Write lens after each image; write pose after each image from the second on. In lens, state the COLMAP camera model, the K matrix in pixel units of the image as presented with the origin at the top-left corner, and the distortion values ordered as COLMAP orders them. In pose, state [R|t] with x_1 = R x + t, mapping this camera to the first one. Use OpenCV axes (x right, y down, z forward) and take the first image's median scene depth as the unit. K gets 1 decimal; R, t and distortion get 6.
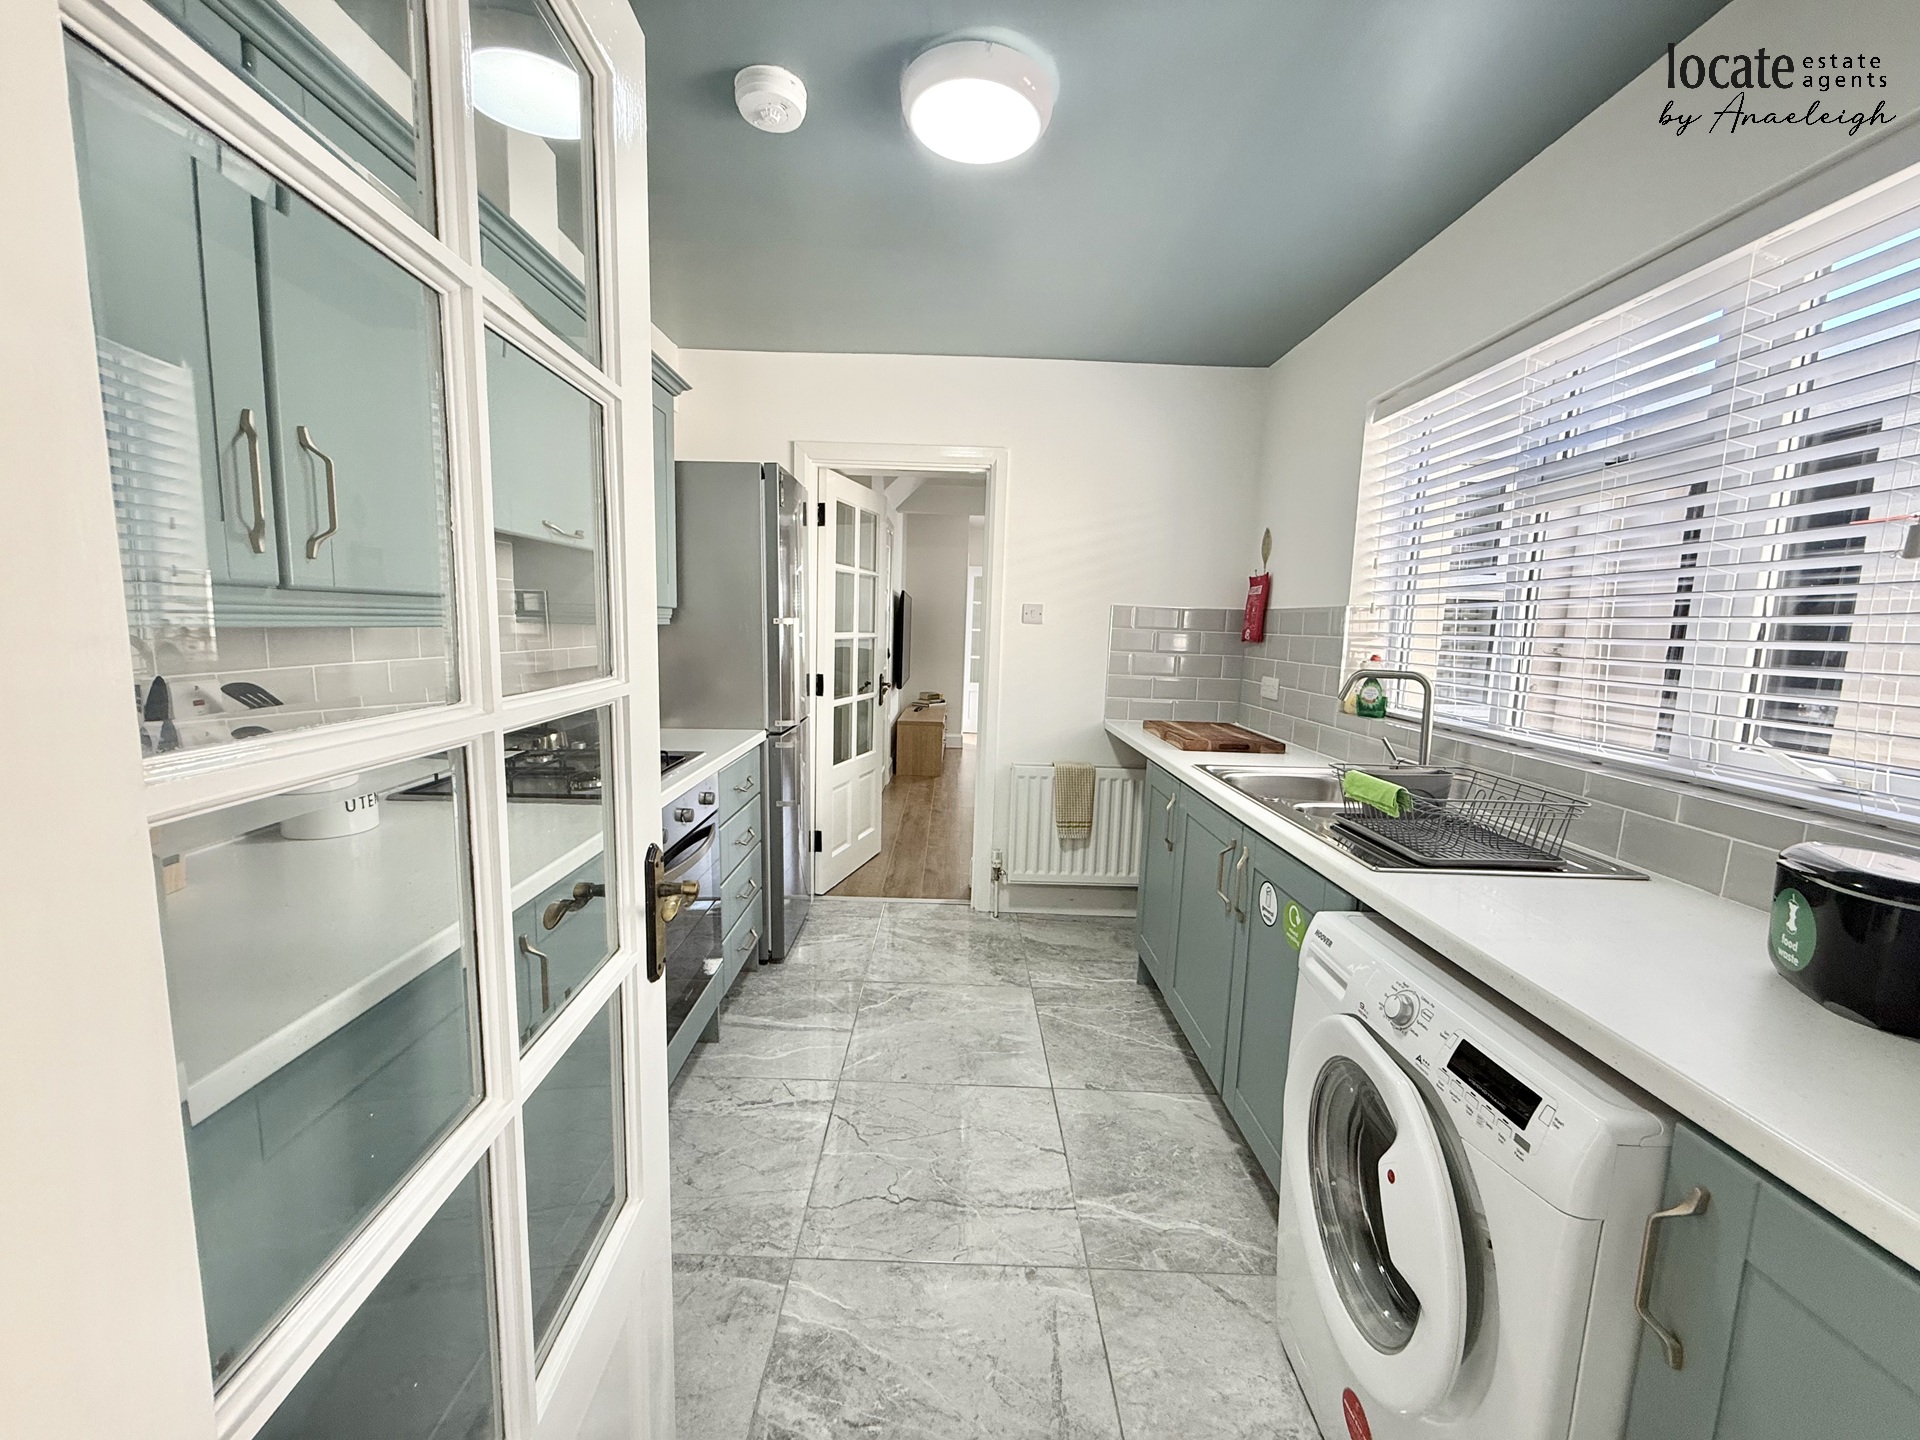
lens RADIAL K [[759.8, 0, 960.0], [0, 759.8, 722.8], [0, 0, 1]] dist [-0.002884, 0.000741]
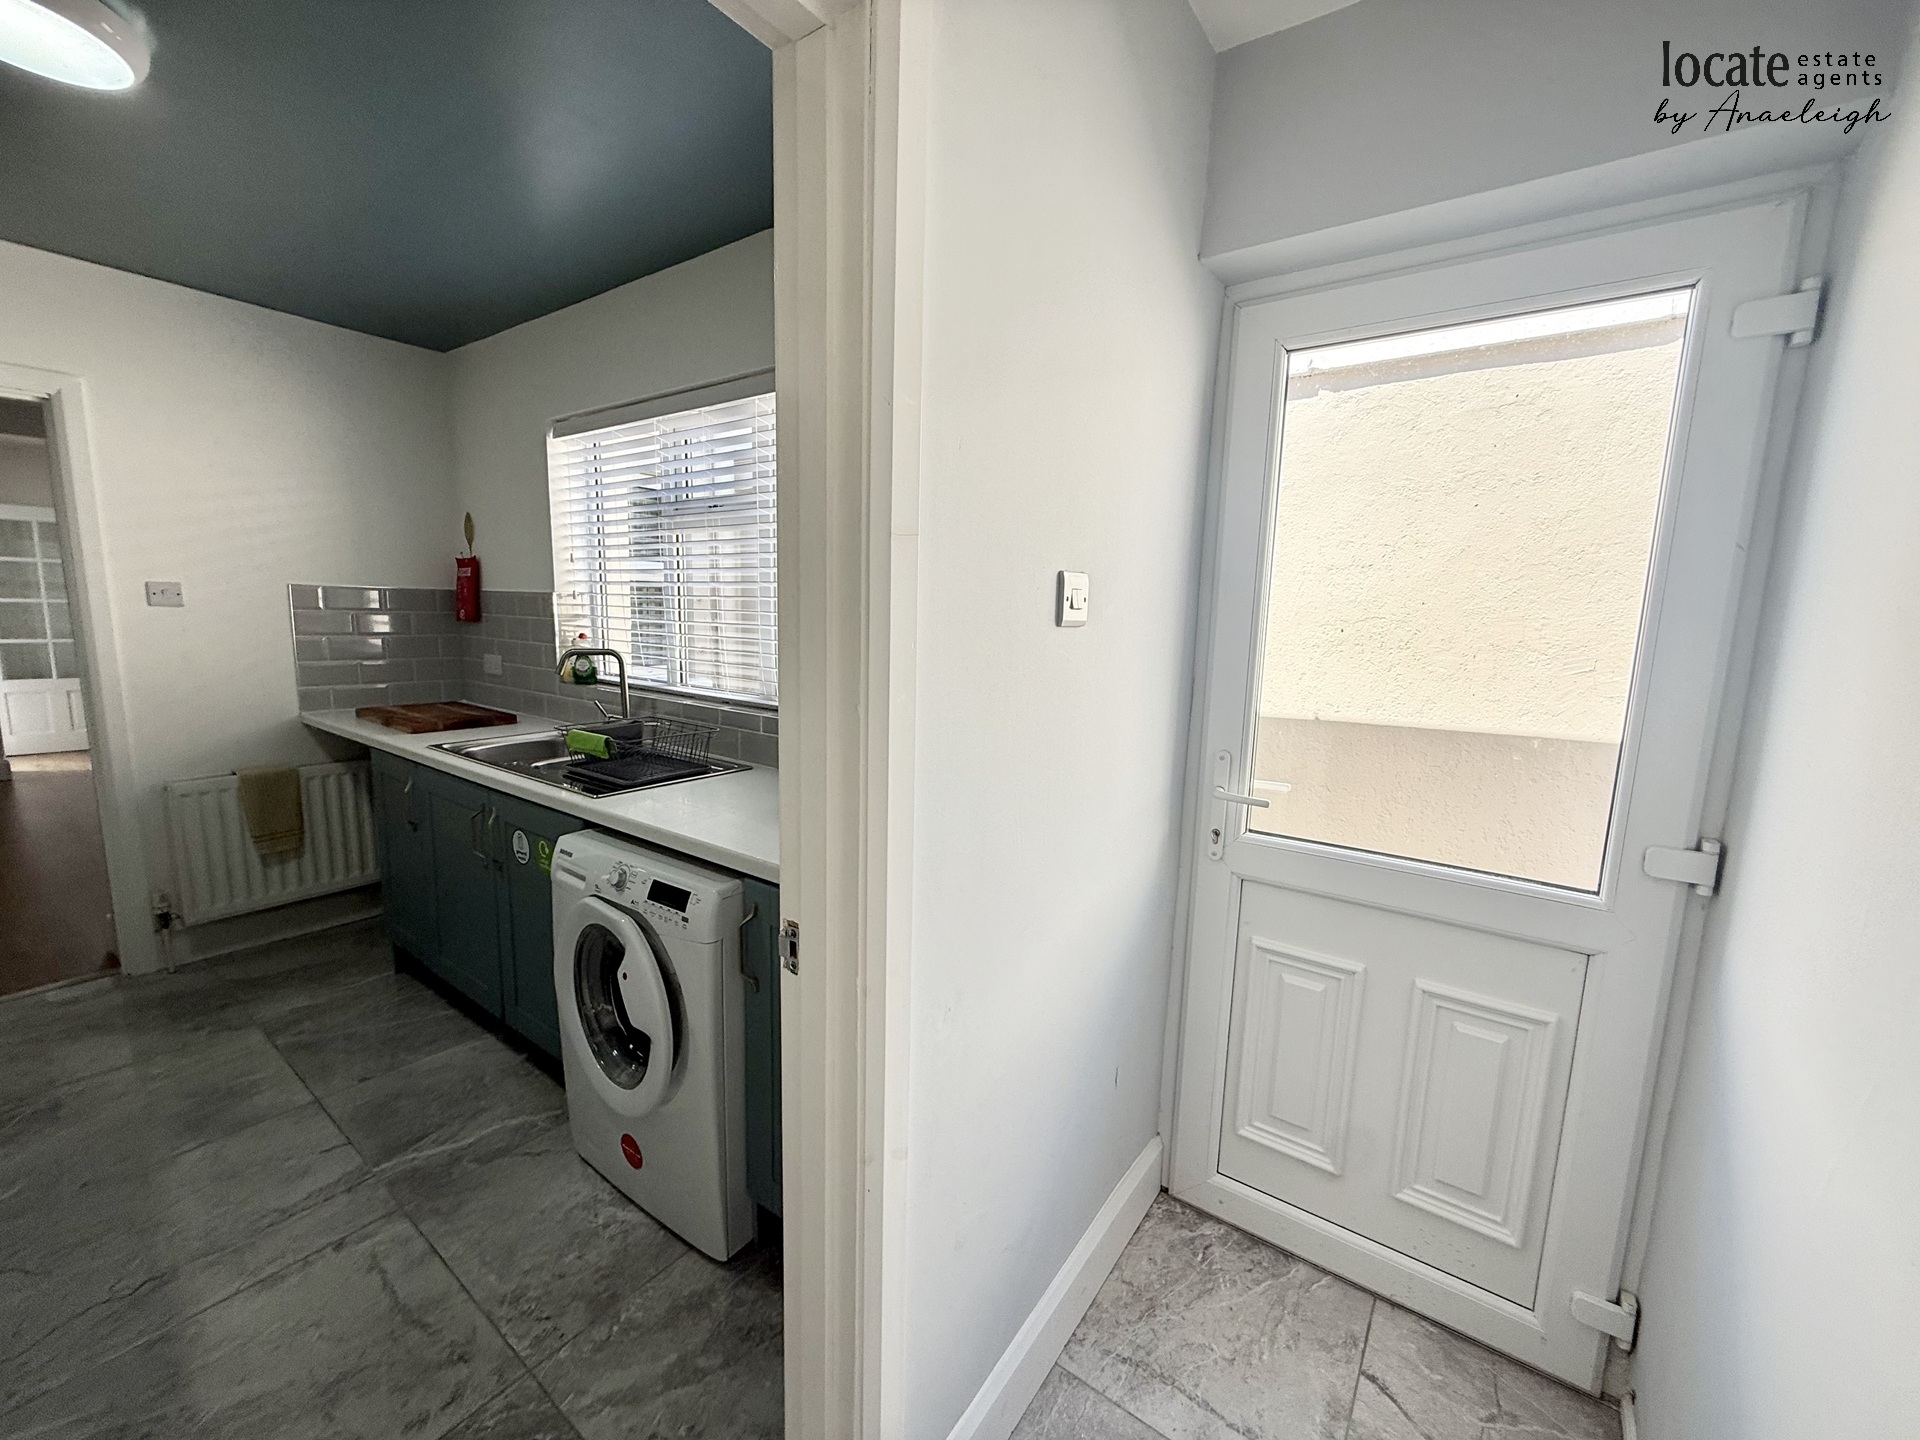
lens RADIAL K [[759.8, 0, 951.6], [0, 759.8, 715.8], [0, 0, 1]] dist [-0.002884, 0.000741]
pose [[0.593899, -0.131075, 0.793790, -0.114979], [0.096278, 0.991128, 0.091627, -0.016395], [-0.798758, 0.022007, 0.601250, -0.271406]]
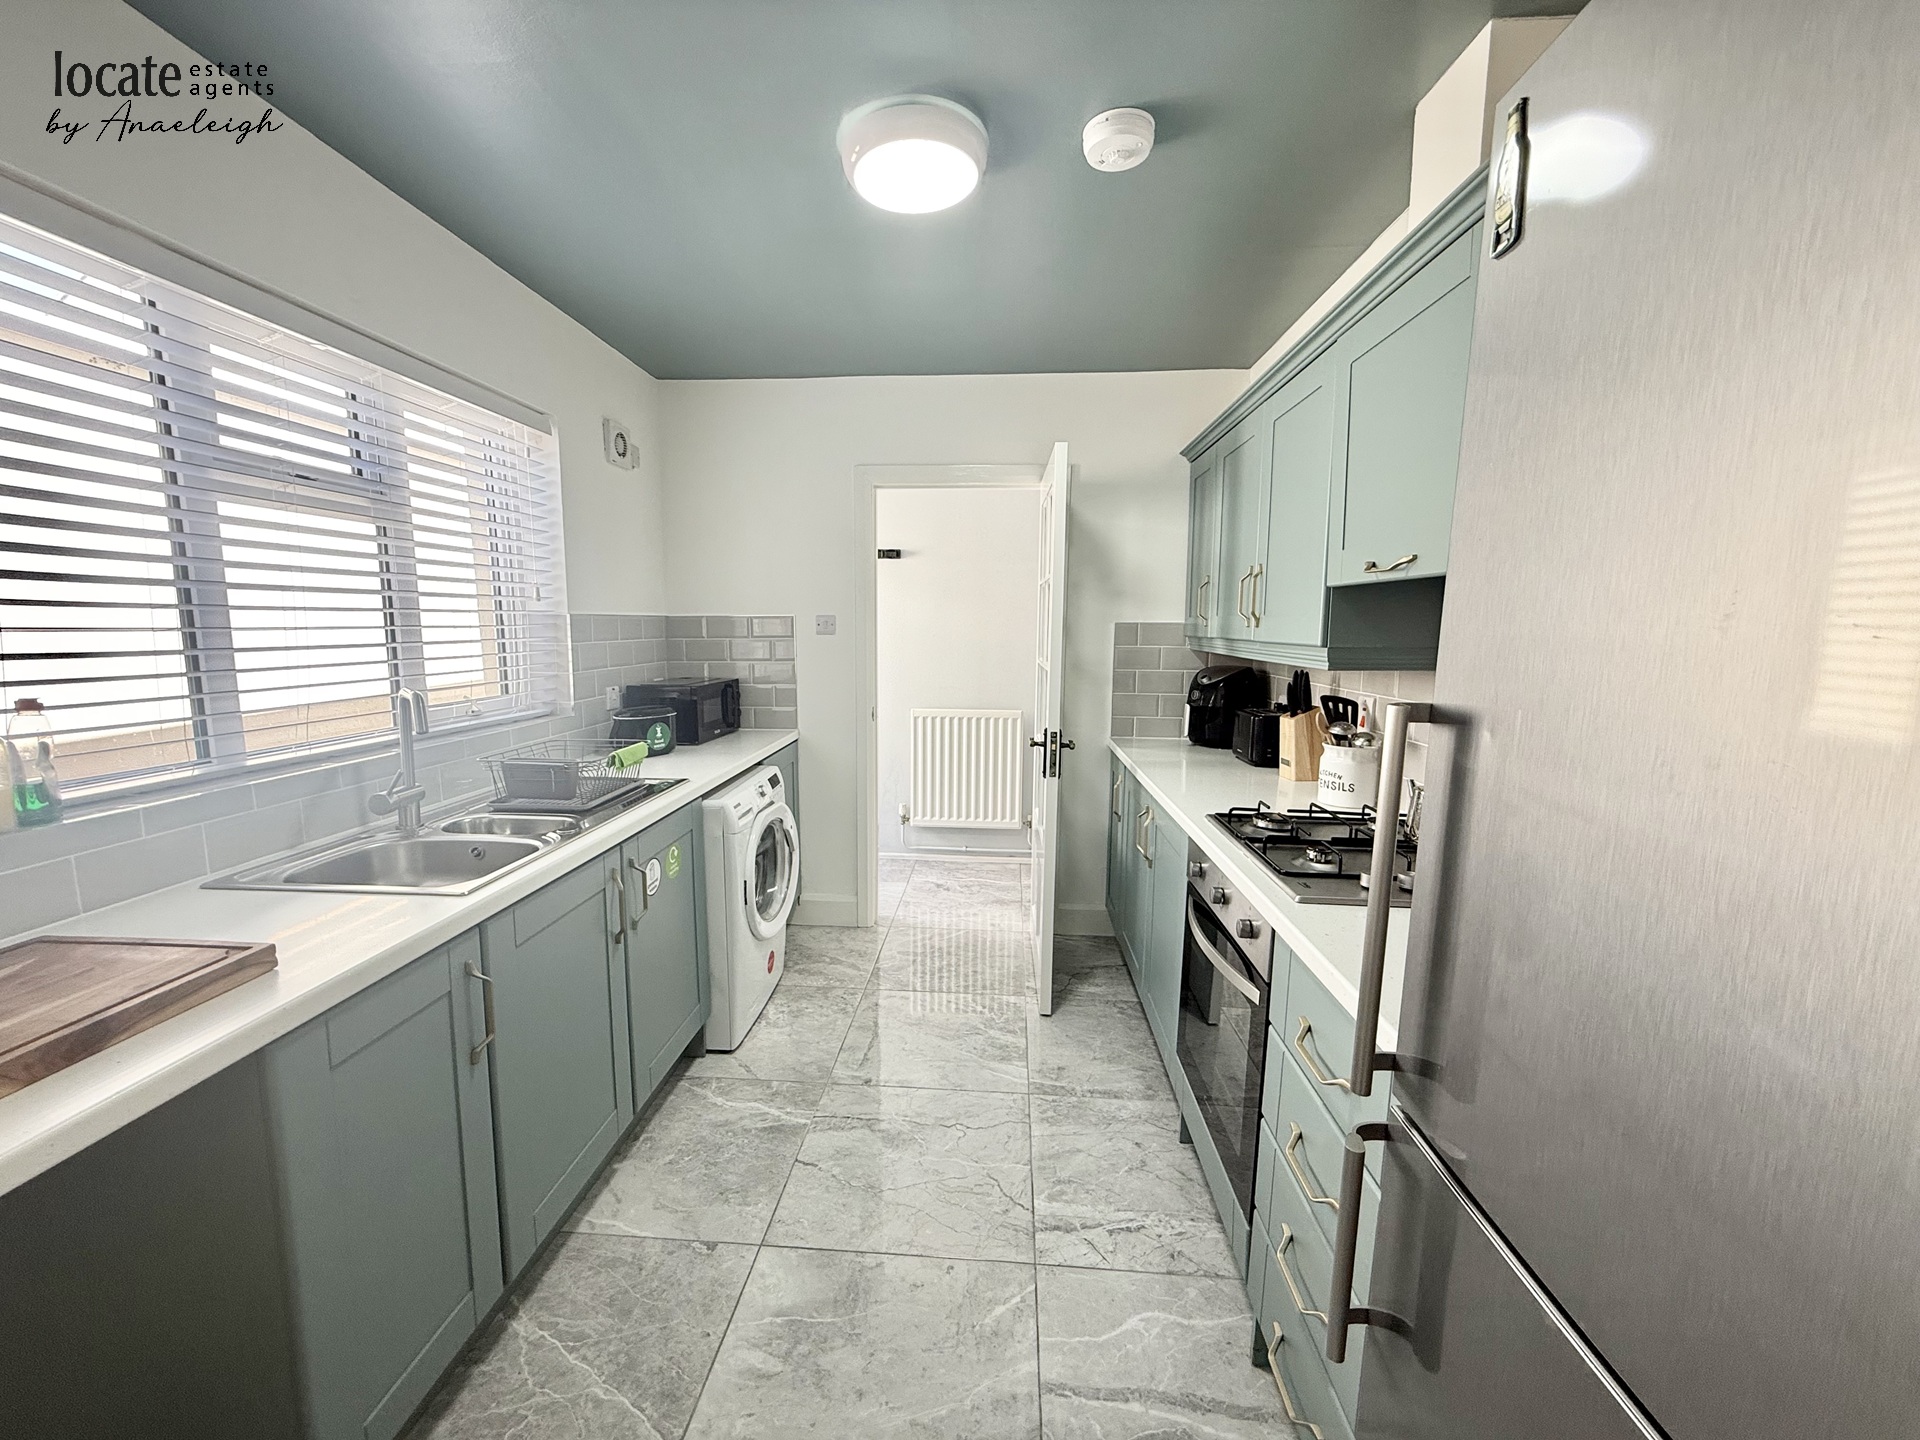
lens RADIAL K [[759.8, 0, 952.4], [0, 759.8, 720.8], [0, 0, 1]] dist [-0.002884, 0.000741]
pose [[-0.996309, -0.044510, 0.073393, -0.122043], [-0.024191, 0.965988, 0.257453, -0.279400], [-0.082356, 0.254728, -0.963499, 1.820315]]
